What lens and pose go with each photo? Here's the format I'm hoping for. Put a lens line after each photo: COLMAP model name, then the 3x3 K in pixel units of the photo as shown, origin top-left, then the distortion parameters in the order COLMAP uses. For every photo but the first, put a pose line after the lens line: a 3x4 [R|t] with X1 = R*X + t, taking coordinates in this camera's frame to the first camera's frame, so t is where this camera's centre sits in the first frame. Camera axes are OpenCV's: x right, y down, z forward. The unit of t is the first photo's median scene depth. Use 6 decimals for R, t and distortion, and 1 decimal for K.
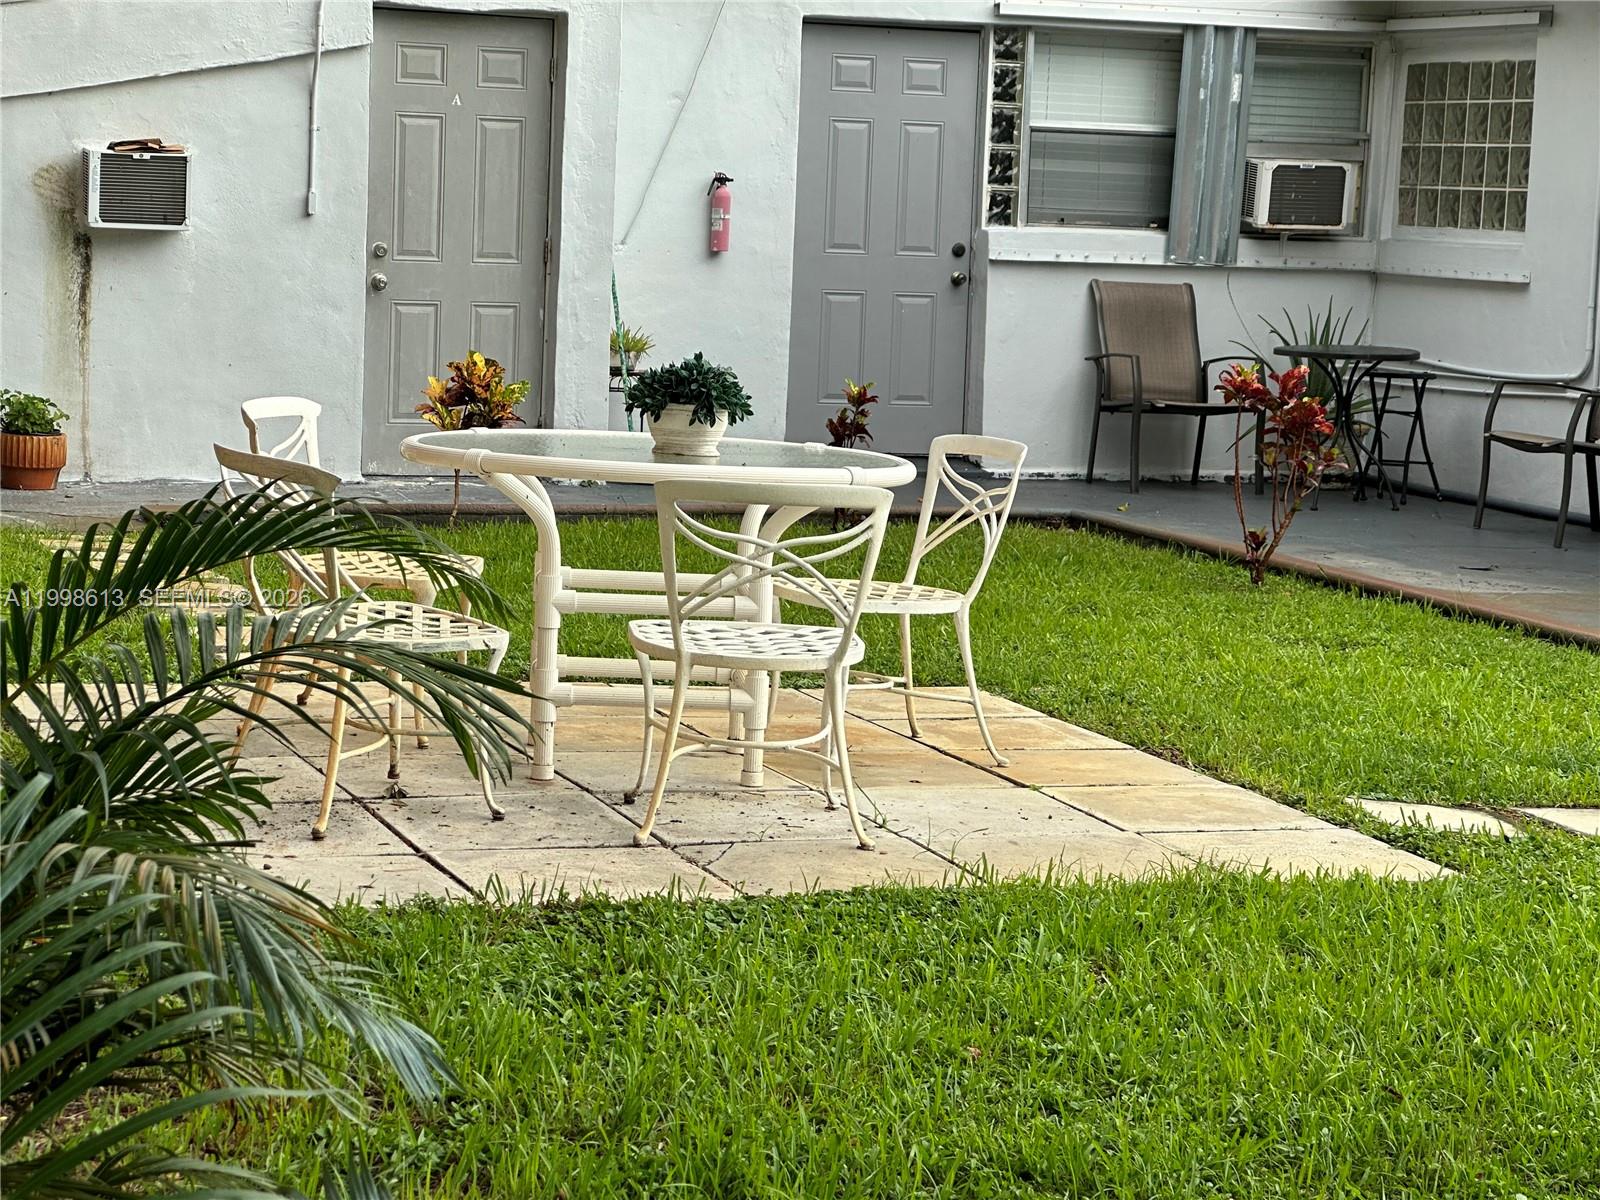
lens RADIAL K [[3608.5, 0, 922.9], [0, 3608.5, 600.5], [0, 0, 1]] dist [0.067284, 0.792353]
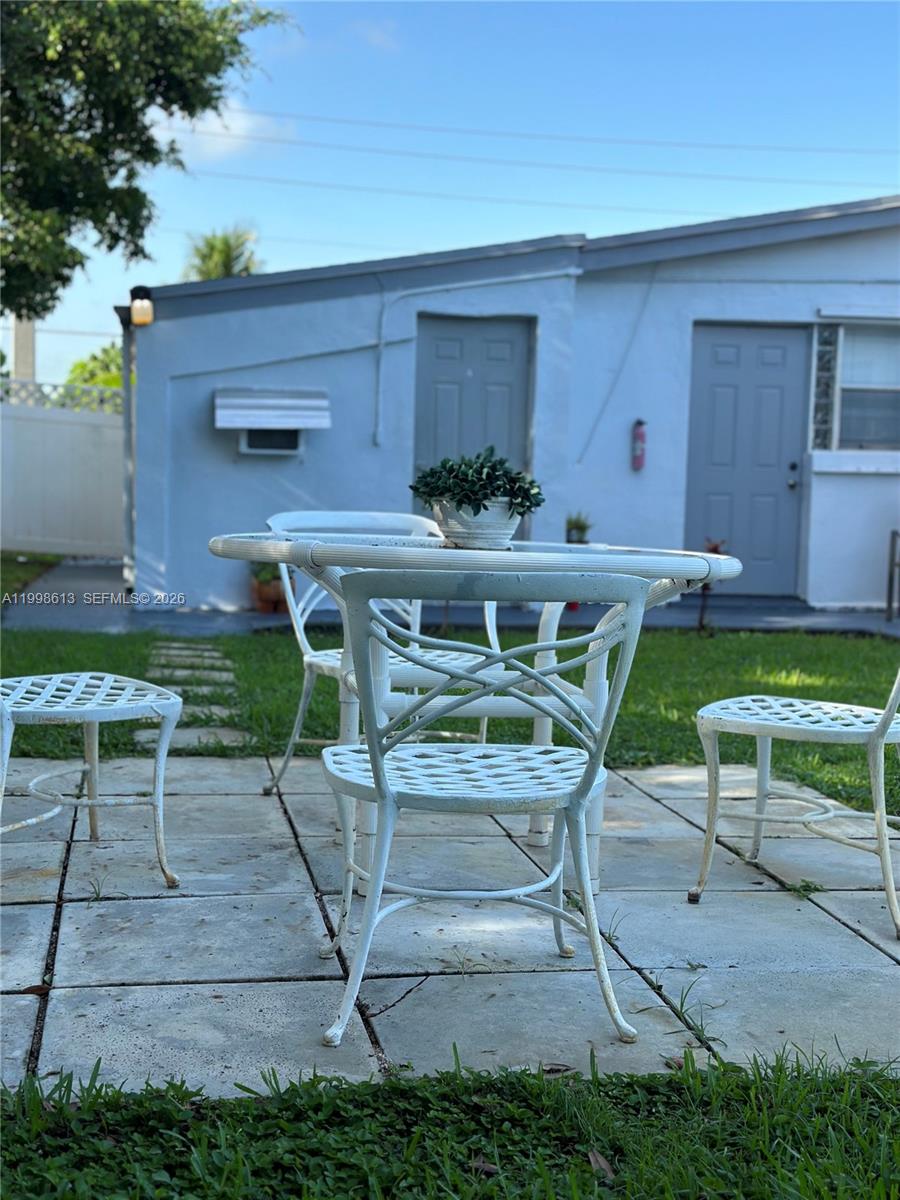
lens RADIAL K [[1645.6, 0, 450.0], [0, 1645.6, 600.0], [0, 0, 1]] dist [0.150281, 0.014782]
pose [[0.979113, 0.000813, -0.203315, 0.010269], [-0.009813, 0.999016, -0.043259, -0.005156], [0.203080, 0.044350, 0.978157, 0.259658]]
